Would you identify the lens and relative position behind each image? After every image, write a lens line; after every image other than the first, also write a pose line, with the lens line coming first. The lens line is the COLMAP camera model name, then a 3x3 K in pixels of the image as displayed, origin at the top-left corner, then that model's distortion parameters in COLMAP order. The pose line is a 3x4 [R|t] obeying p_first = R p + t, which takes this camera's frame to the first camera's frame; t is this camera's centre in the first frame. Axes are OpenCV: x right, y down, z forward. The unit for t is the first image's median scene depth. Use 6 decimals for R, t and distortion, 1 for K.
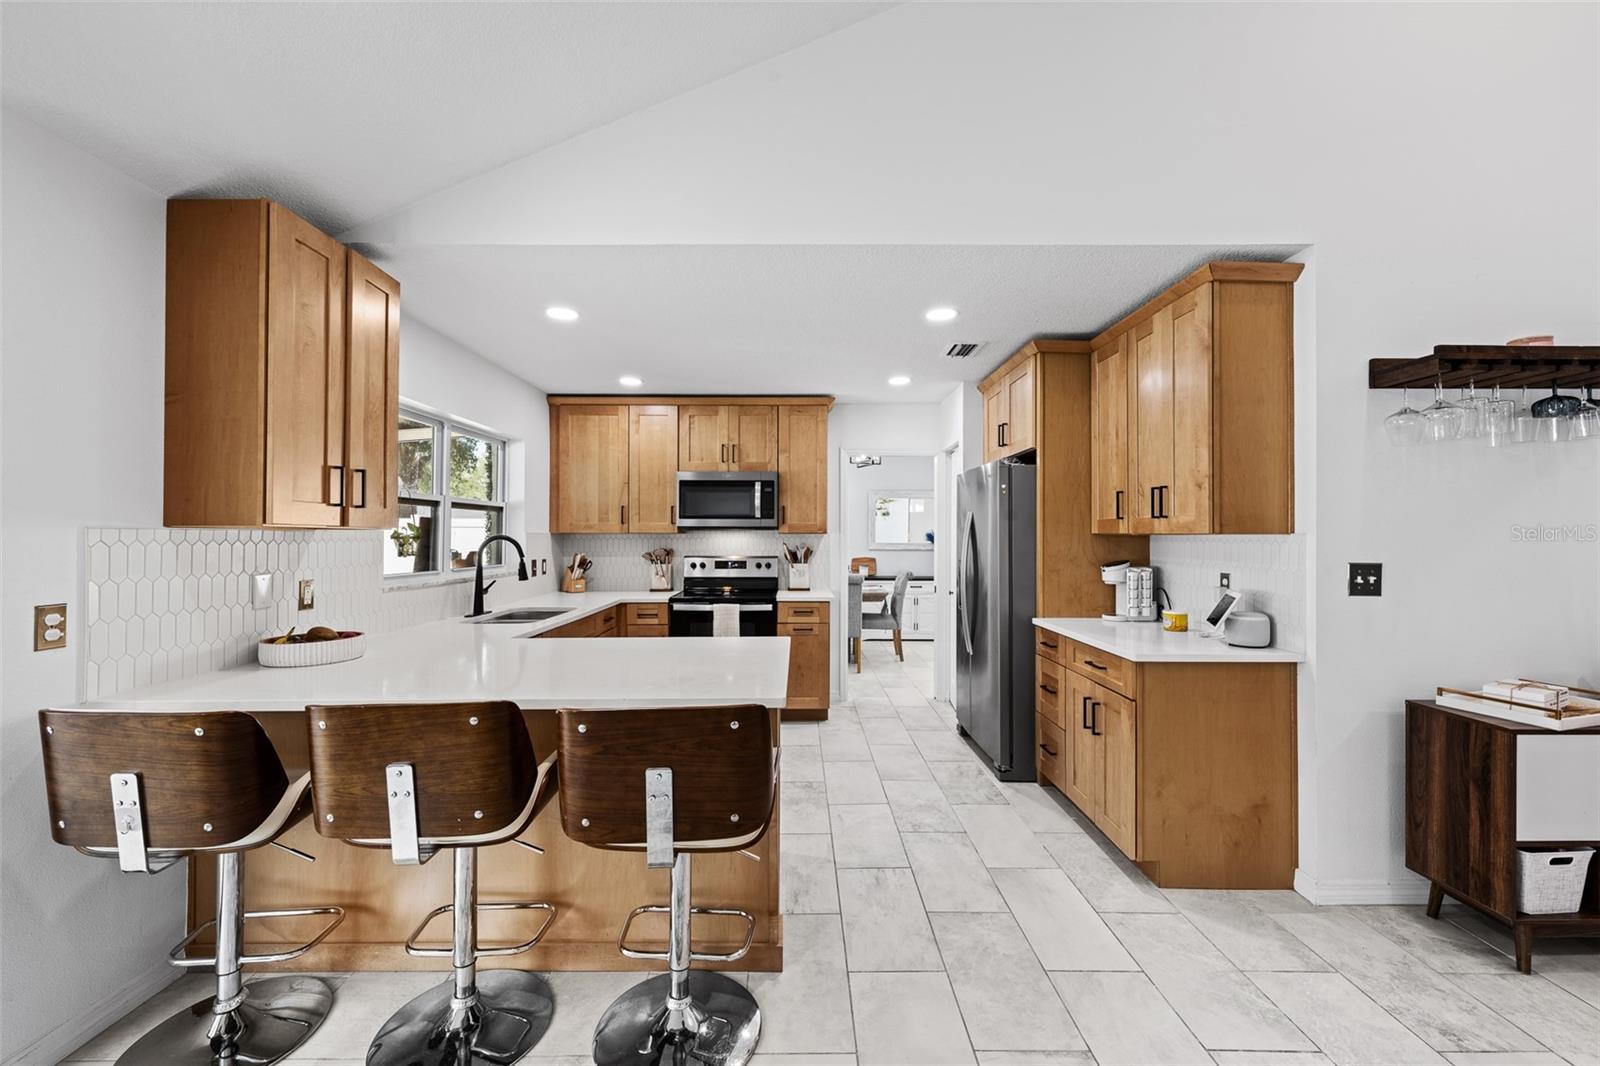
lens RADIAL K [[632.5, 0, 797.3], [0, 632.5, 532.3], [0, 0, 1]] dist [-0.000375, -0.000006]
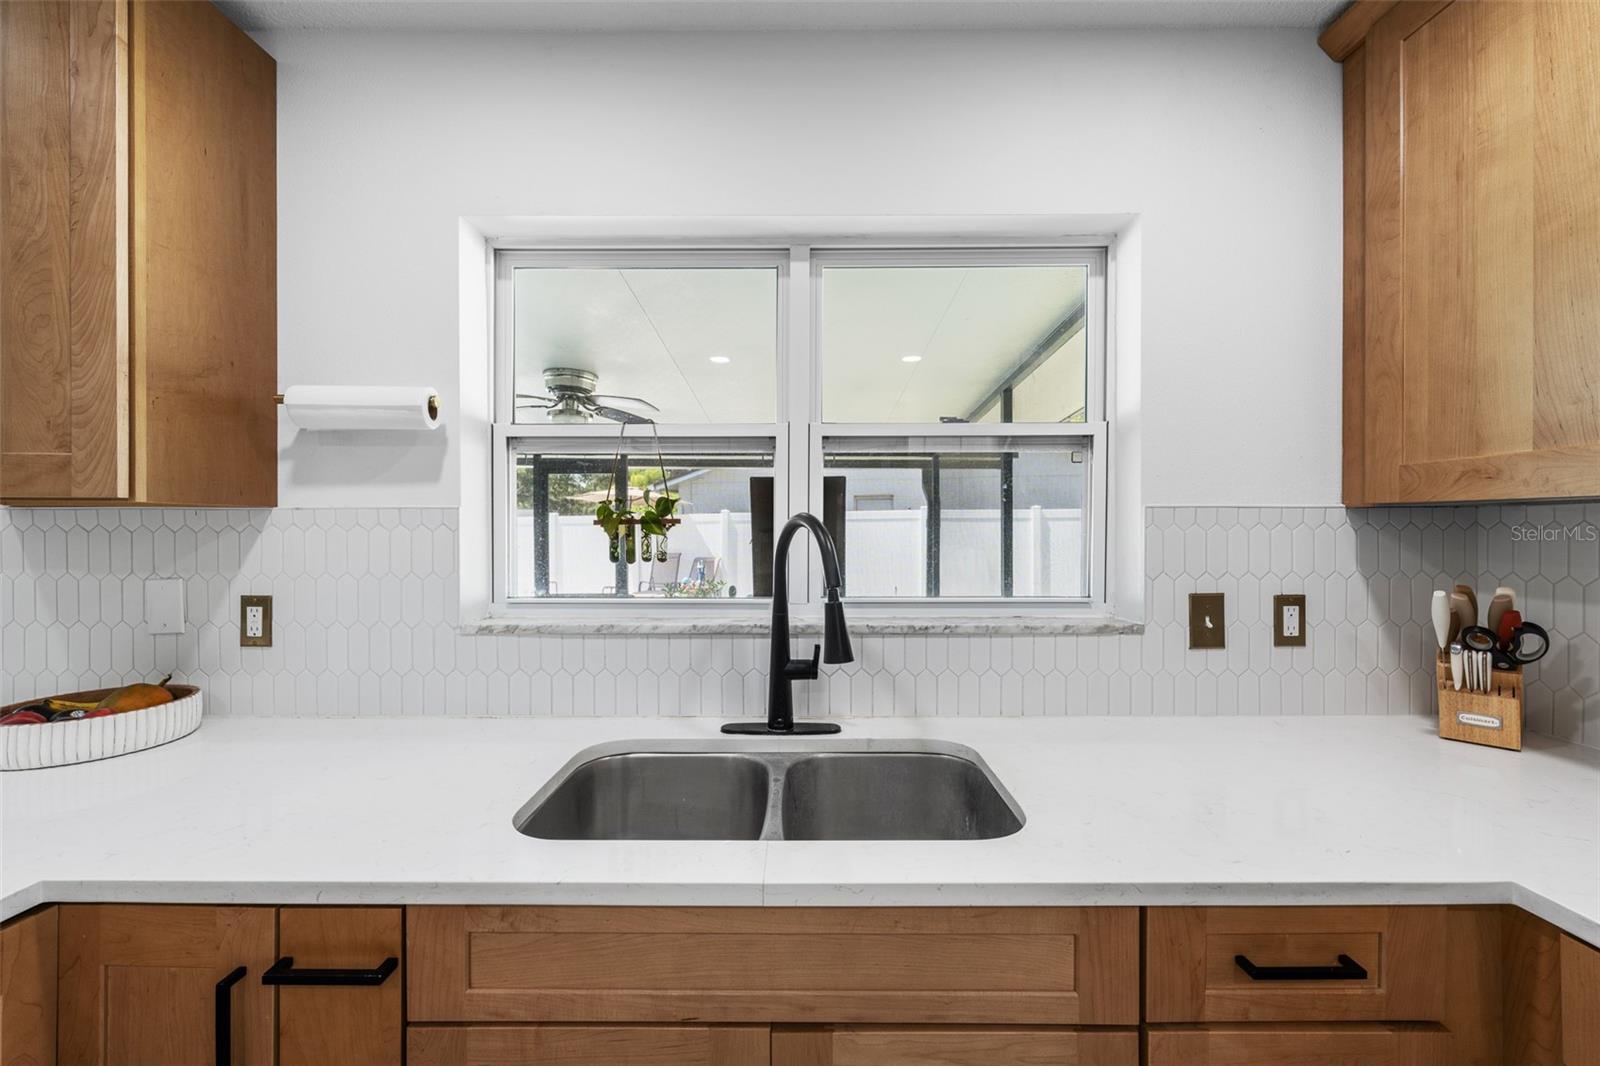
lens RADIAL K [[631.8, 0, 799.7], [0, 631.8, 531.2], [0, 0, 1]] dist [0.001034, -0.000276]
pose [[-0.003028, 0.005978, -0.999978, -0.138469], [0.007626, 0.999953, 0.005954, 0.012135], [0.999966, -0.007608, -0.003073, 1.018873]]
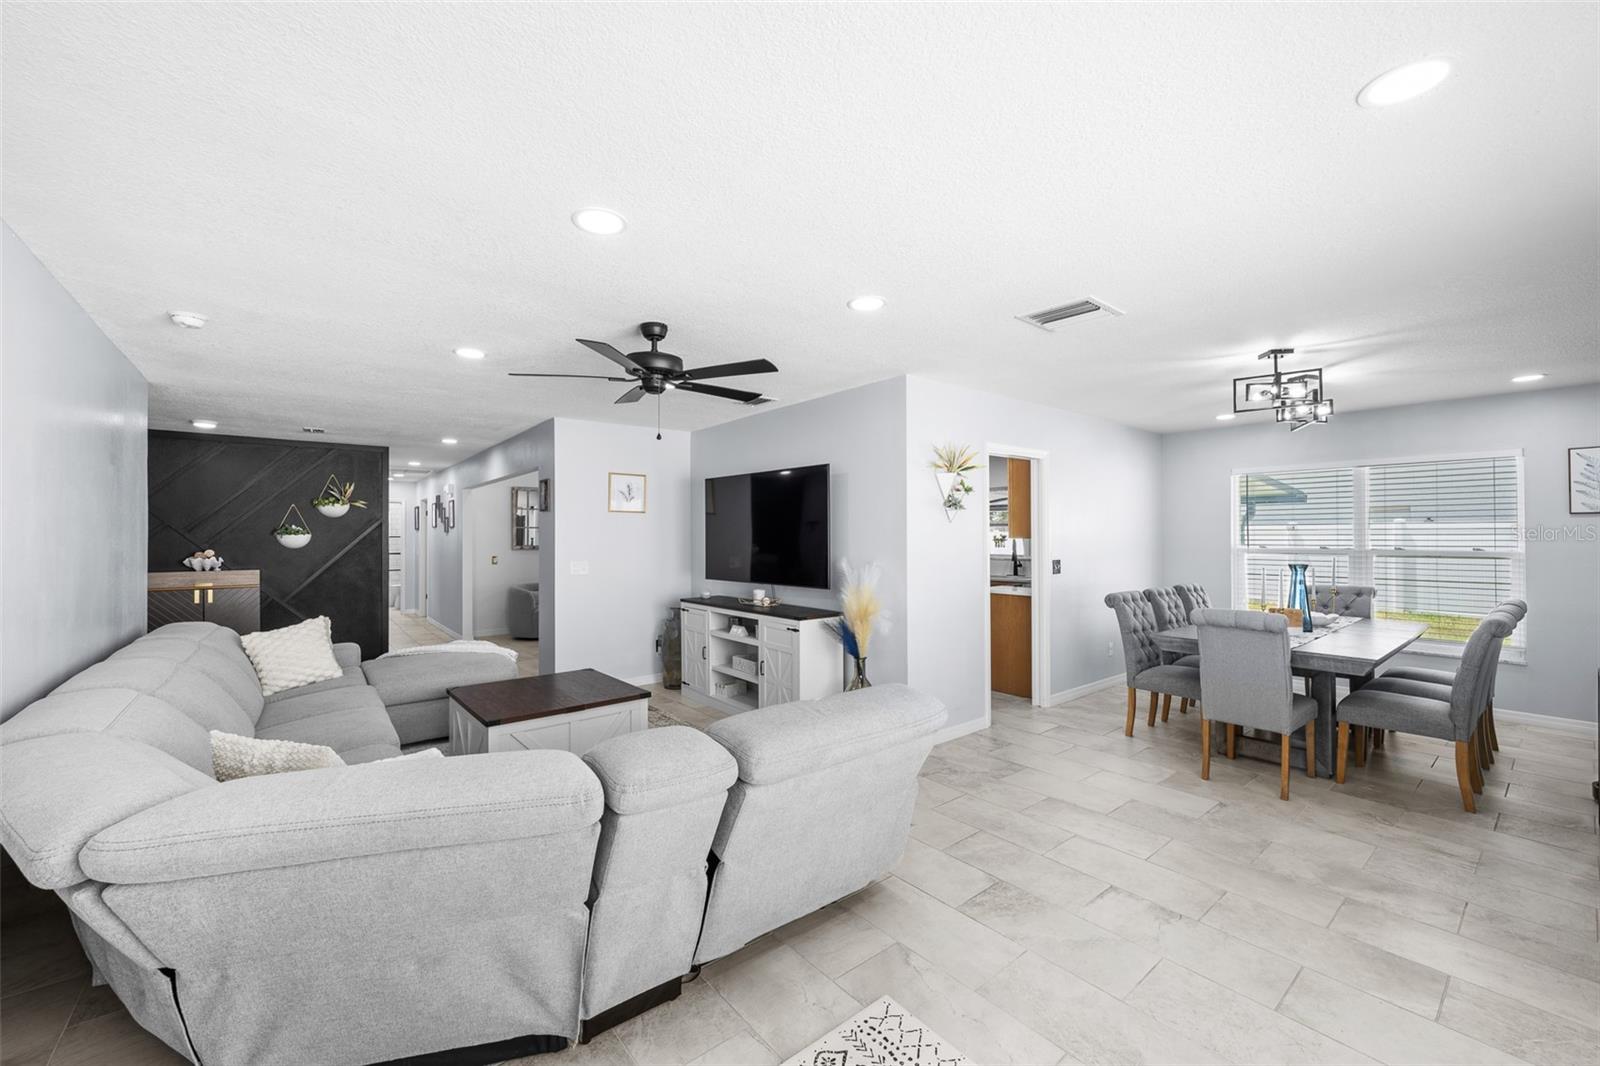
lens RADIAL K [[637.2, 0, 798.2], [0, 637.2, 531.2], [0, 0, 1]] dist [0.000244, -0.000038]
pose [[-0.778249, -0.003538, -0.627945, 1.430825], [0.006097, 0.999894, -0.013190, 0.001942], [0.627926, -0.014094, -0.778146, 2.230020]]
